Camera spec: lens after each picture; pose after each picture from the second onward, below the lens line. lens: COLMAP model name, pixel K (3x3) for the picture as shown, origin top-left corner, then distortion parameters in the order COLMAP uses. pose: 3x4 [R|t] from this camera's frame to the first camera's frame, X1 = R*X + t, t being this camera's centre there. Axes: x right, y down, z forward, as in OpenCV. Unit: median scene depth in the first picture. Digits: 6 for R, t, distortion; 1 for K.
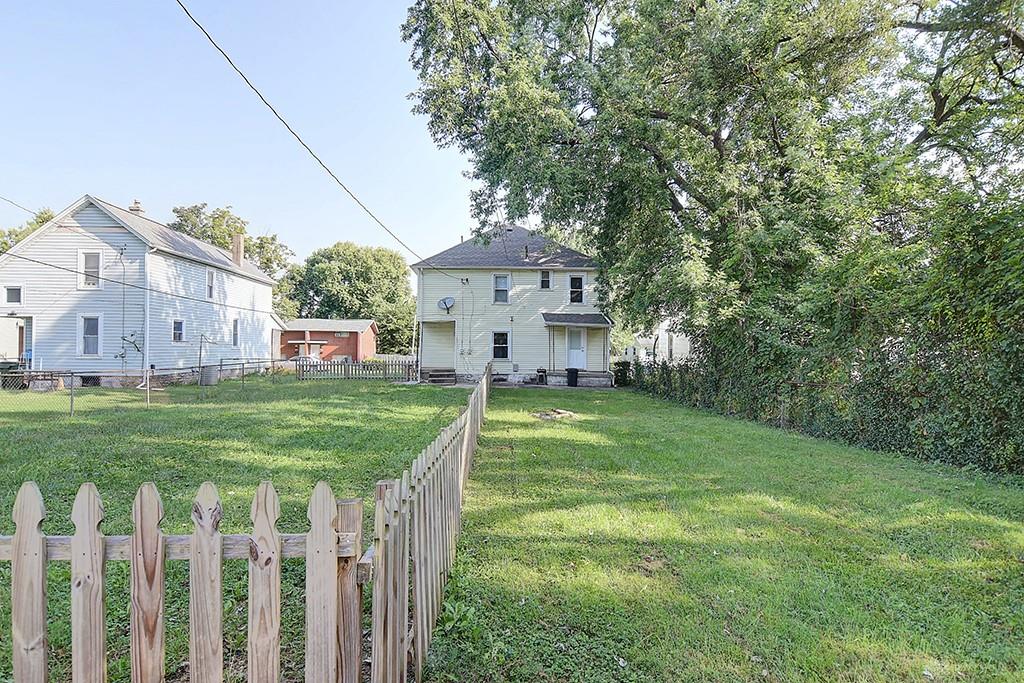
lens RADIAL K [[559.6, 0, 510.3], [0, 559.6, 340.2], [0, 0, 1]] dist [-0.008534, -0.002669]
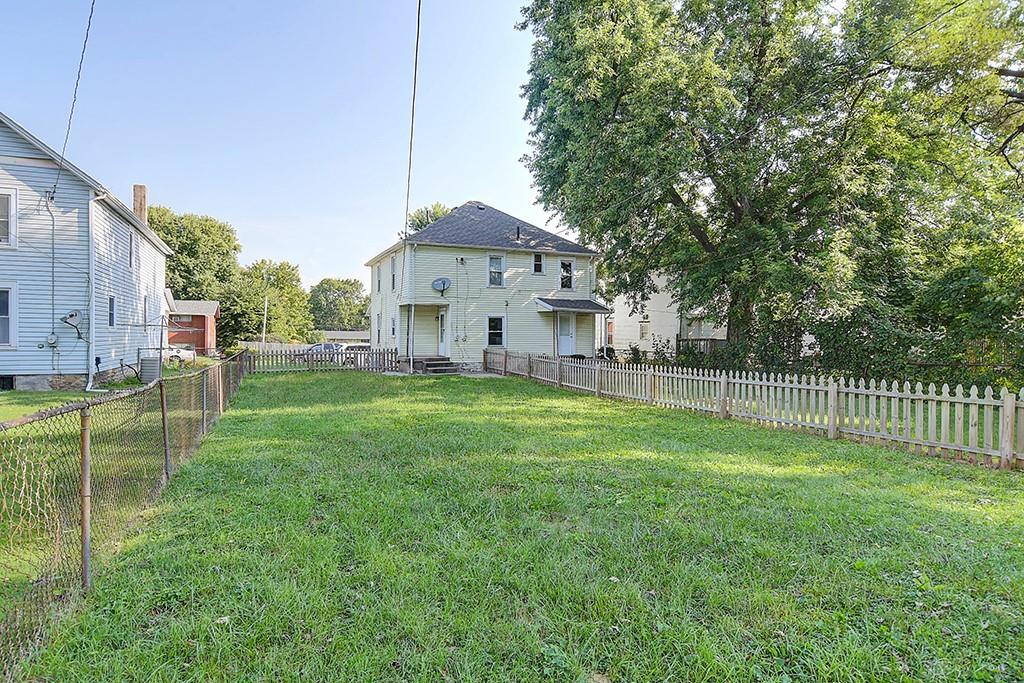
lens RADIAL K [[559.6, 0, 520.8], [0, 559.6, 343.9], [0, 0, 1]] dist [-0.008534, -0.002669]
pose [[0.933216, -0.006206, 0.359263, -0.311689], [-0.004666, 0.999557, 0.029388, 0.002342], [-0.359287, -0.029102, 0.932773, 0.108366]]
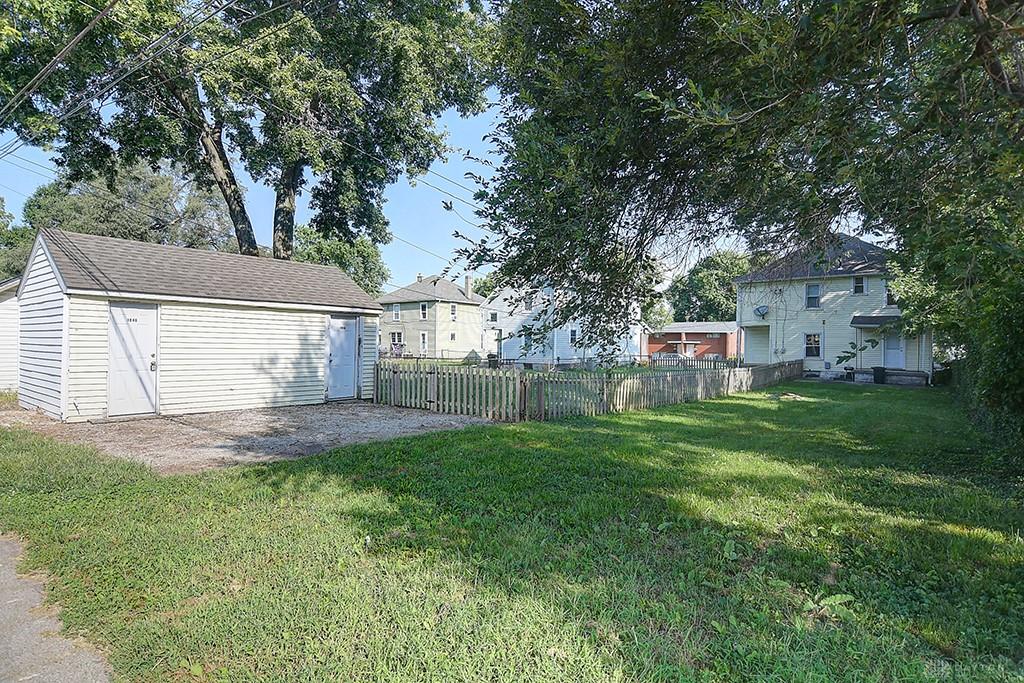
lens RADIAL K [[548.5, 0, 513.5], [0, 548.5, 344.9], [0, 0, 1]] dist [-0.006727, -0.008328]
pose [[0.762626, 0.001267, -0.646839, 0.237793], [0.005431, 0.999950, 0.008363, -0.004841], [0.646817, -0.009891, 0.762581, -0.247193]]
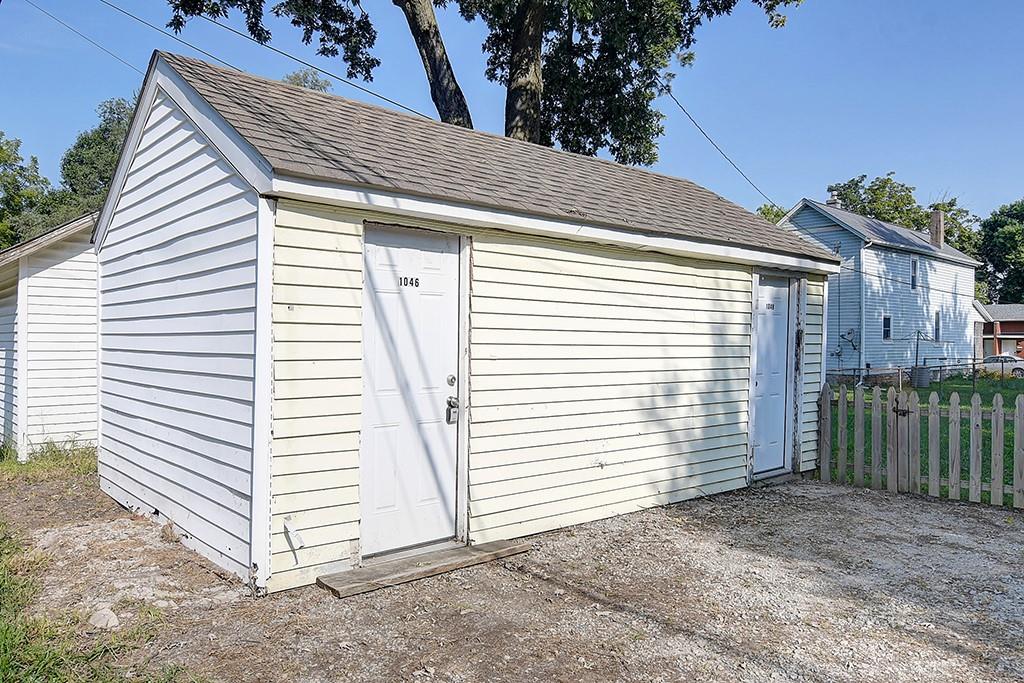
lens RADIAL K [[733.4, 0, 508.2], [0, 733.4, 344.4], [0, 0, 1]] dist [0.006402, 0.000833]
pose [[0.631355, -0.003161, -0.775488, -0.039541], [0.014165, 0.999872, 0.007456, -0.005982], [0.775365, -0.015692, 0.631319, -0.225547]]
